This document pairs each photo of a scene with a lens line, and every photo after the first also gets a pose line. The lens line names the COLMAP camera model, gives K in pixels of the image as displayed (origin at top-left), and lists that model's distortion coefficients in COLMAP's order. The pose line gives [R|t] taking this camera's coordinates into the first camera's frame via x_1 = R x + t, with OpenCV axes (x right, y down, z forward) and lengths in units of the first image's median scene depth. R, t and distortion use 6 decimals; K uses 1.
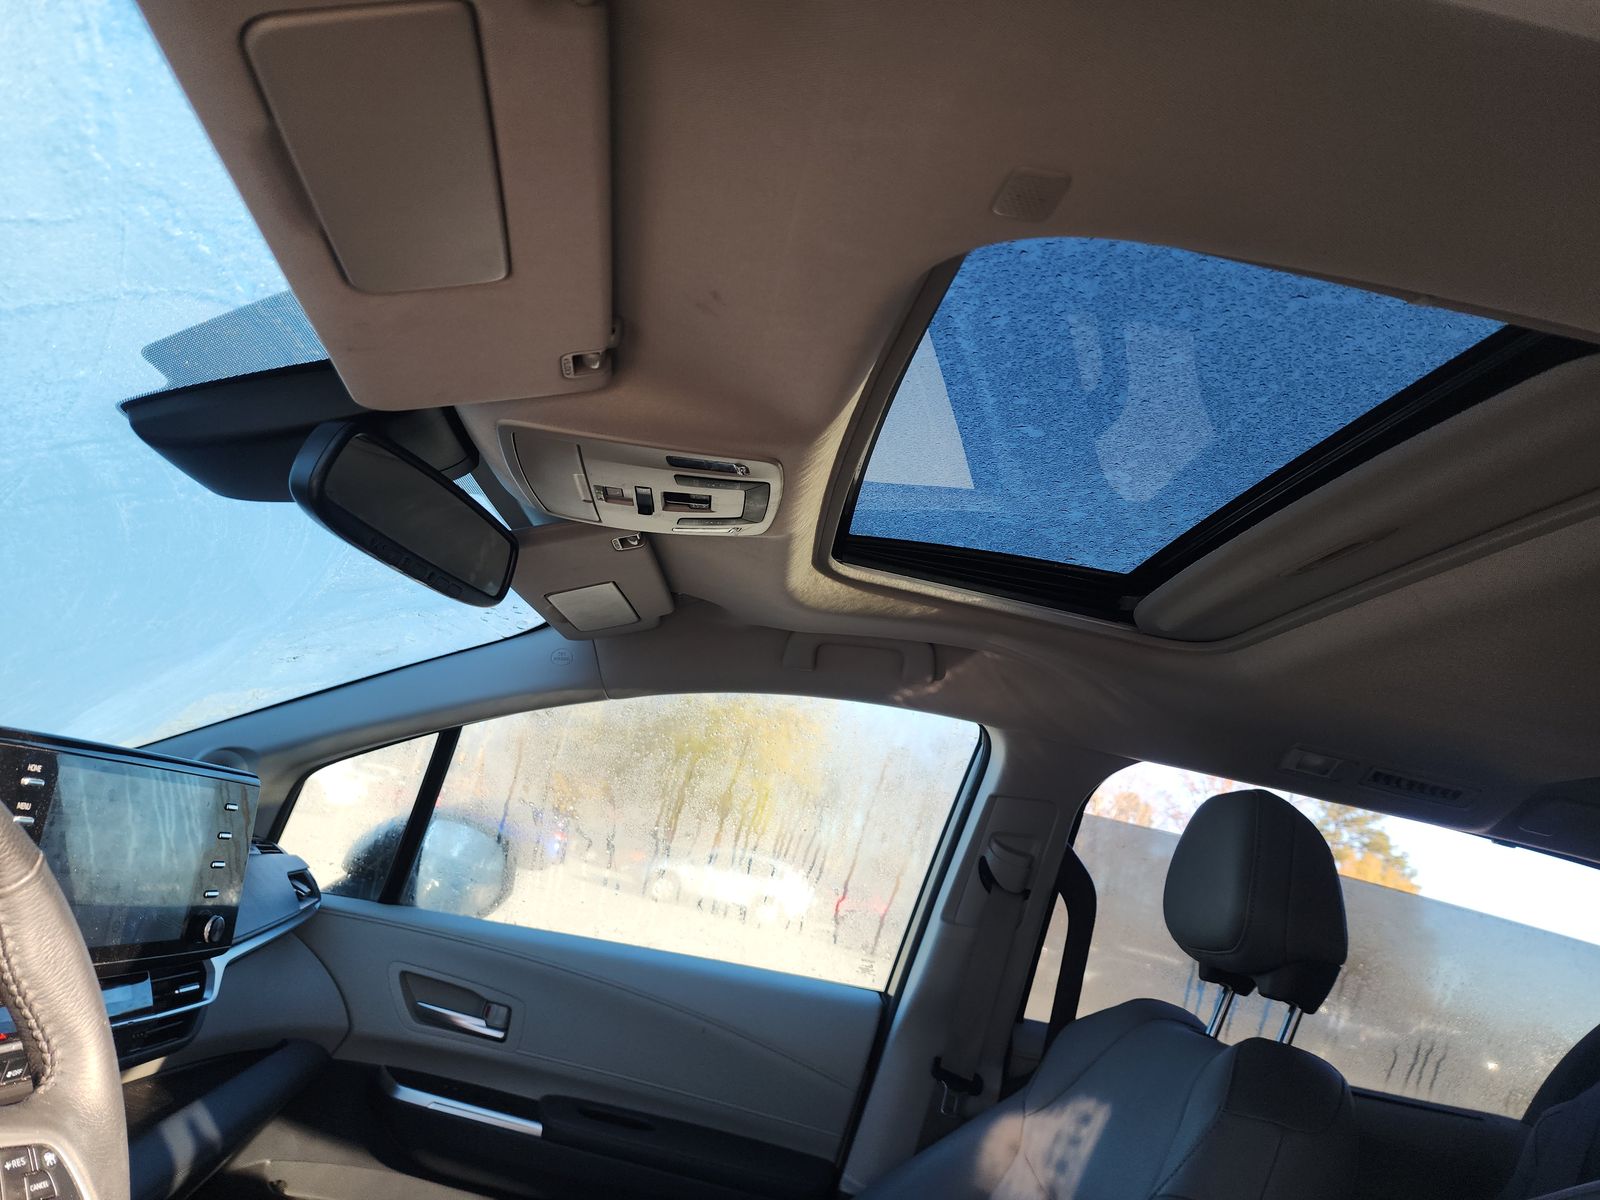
lens RADIAL K [[1122.3, 0, 783.5], [0, 1122.3, 548.5], [0, 0, 1]] dist [0.000971, 0.002699]
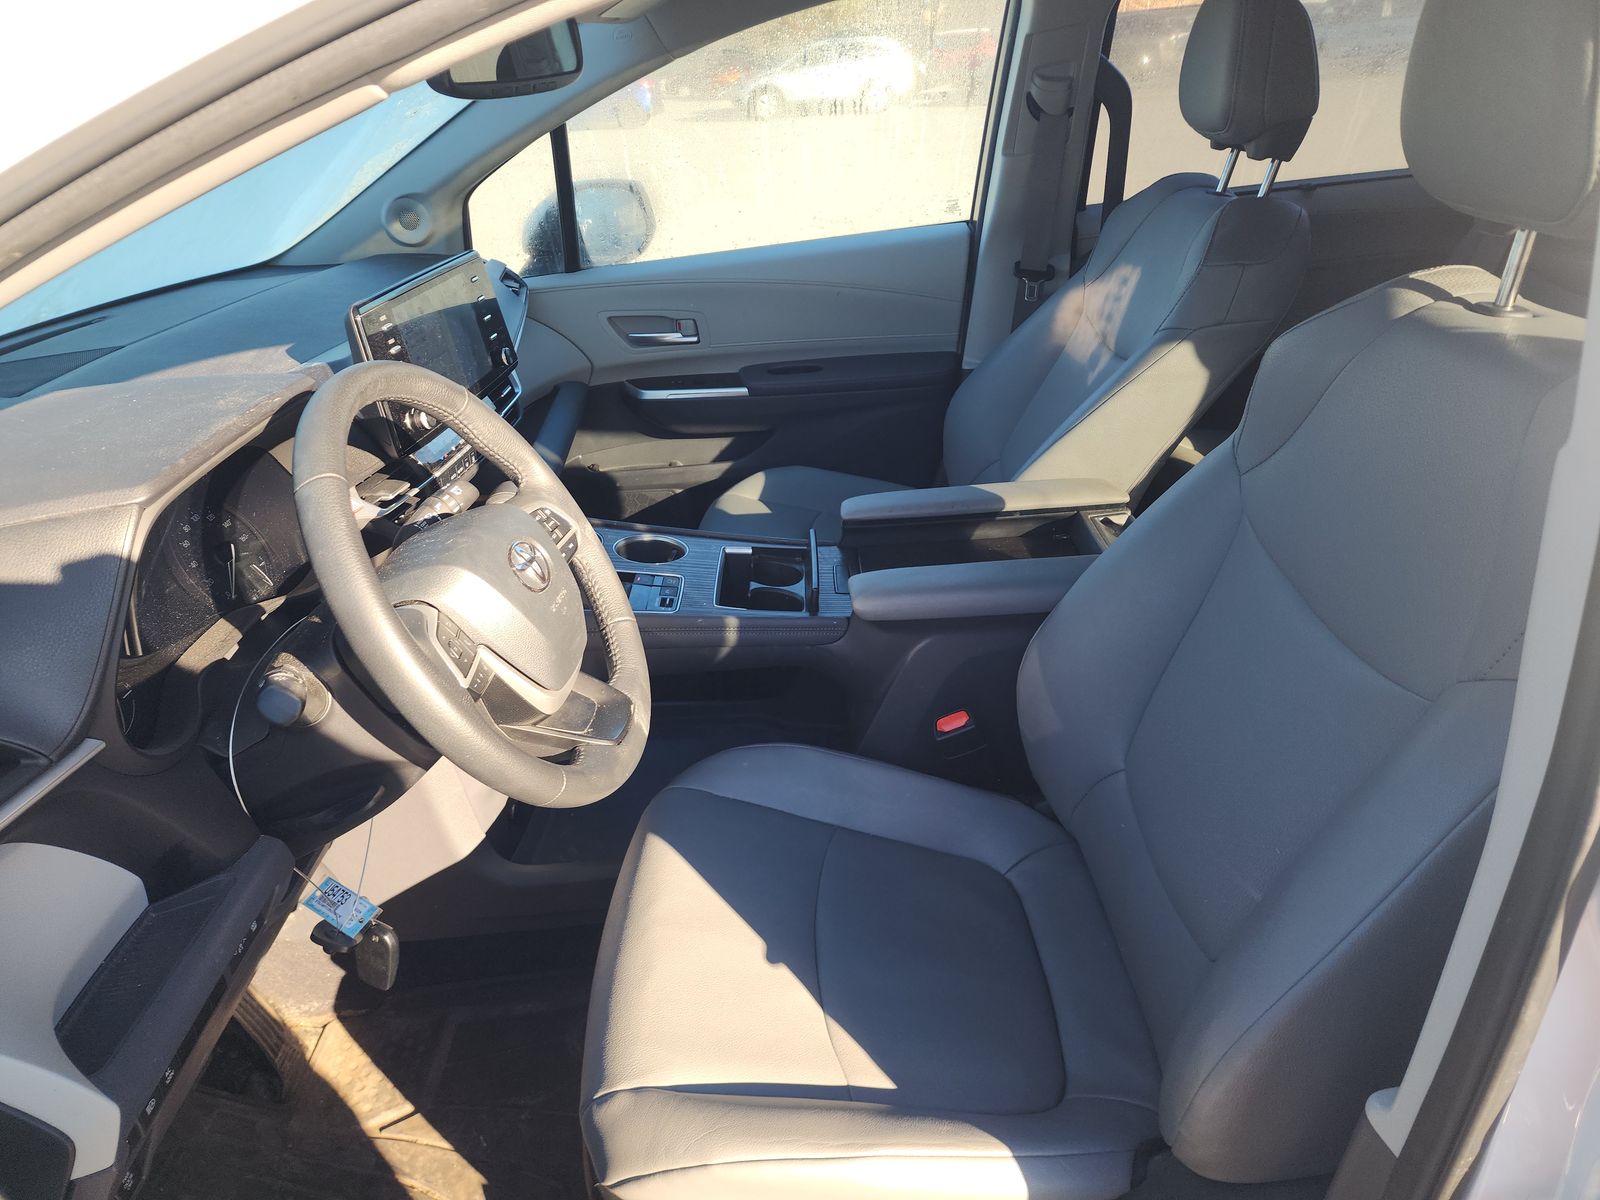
lens RADIAL K [[1099.1, 0, 778.8], [0, 1099.1, 587.9], [0, 0, 1]] dist [0.074480, -0.092133]
pose [[0.951348, -0.237666, -0.196092, 0.034921], [0.307985, 0.714781, 0.627879, -0.166332], [-0.009063, -0.657725, 0.753204, -0.213571]]
